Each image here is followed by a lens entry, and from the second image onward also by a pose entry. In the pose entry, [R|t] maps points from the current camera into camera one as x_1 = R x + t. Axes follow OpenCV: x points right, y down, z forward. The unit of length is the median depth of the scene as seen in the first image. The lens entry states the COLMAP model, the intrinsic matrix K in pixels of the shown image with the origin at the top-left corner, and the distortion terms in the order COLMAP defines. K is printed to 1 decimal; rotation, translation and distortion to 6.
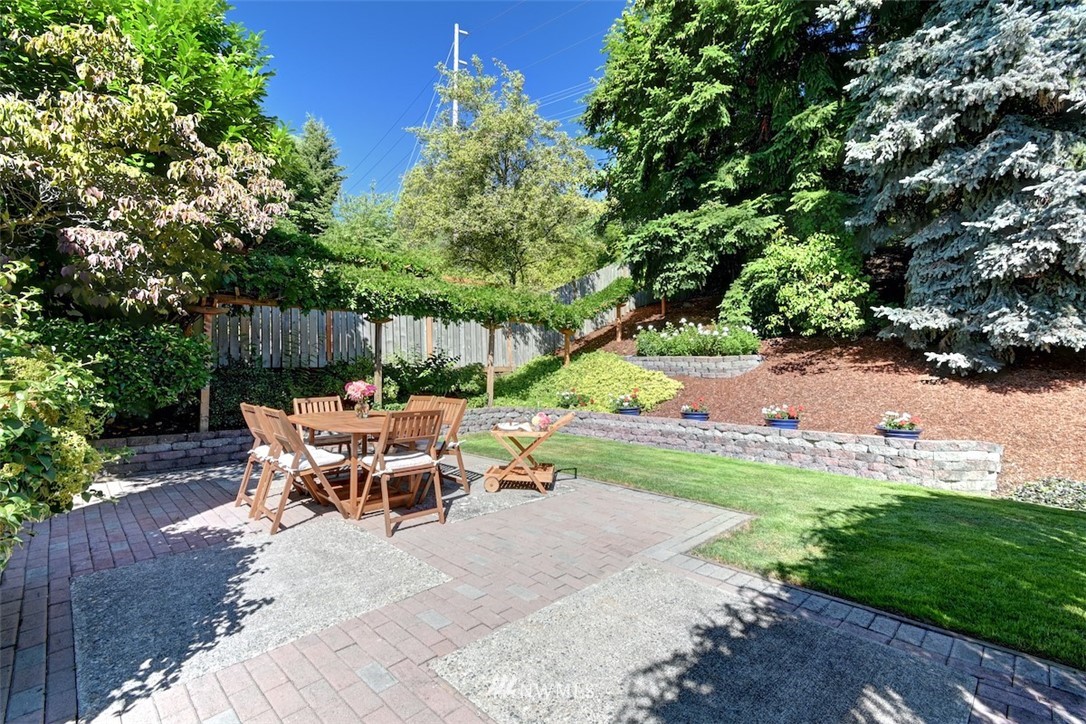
lens RADIAL K [[496.4, 0, 538.1], [0, 496.4, 350.3], [0, 0, 1]] dist [-0.000505, 0.000075]
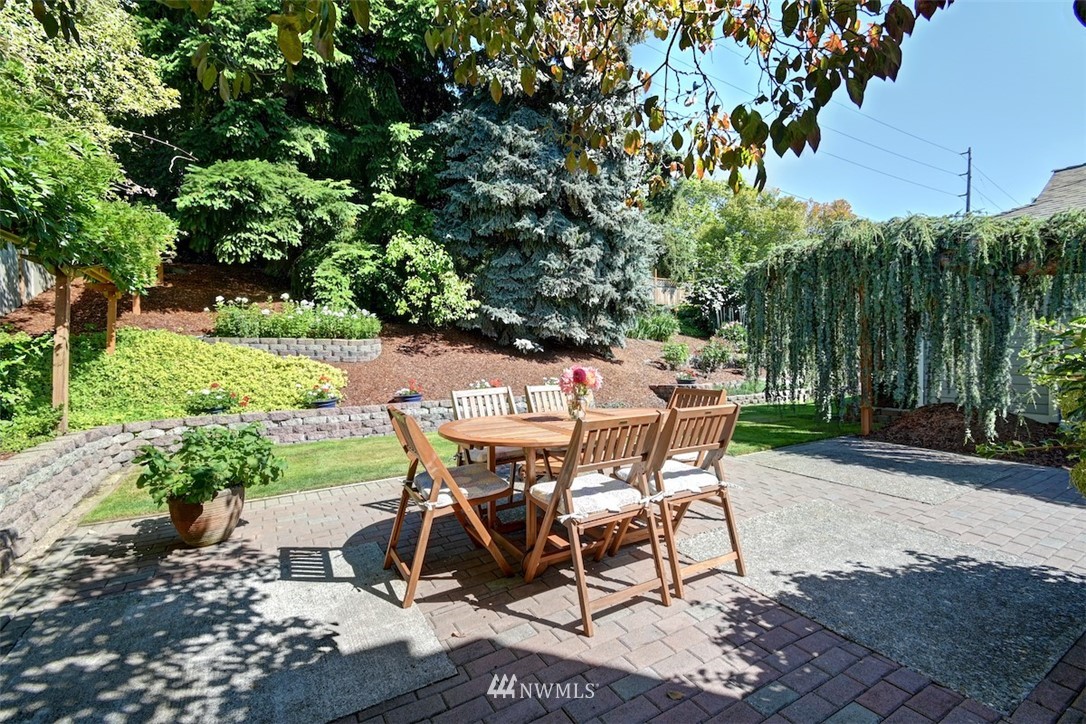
lens RADIAL K [[496.4, 0, 538.1], [0, 496.4, 350.3], [0, 0, 1]] dist [-0.000505, 0.000075]
pose [[0.215011, -0.003561, 0.976605, -0.546654], [-0.022242, 0.999716, 0.008542, 0.019236], [-0.976358, -0.023558, 0.214870, 0.480576]]
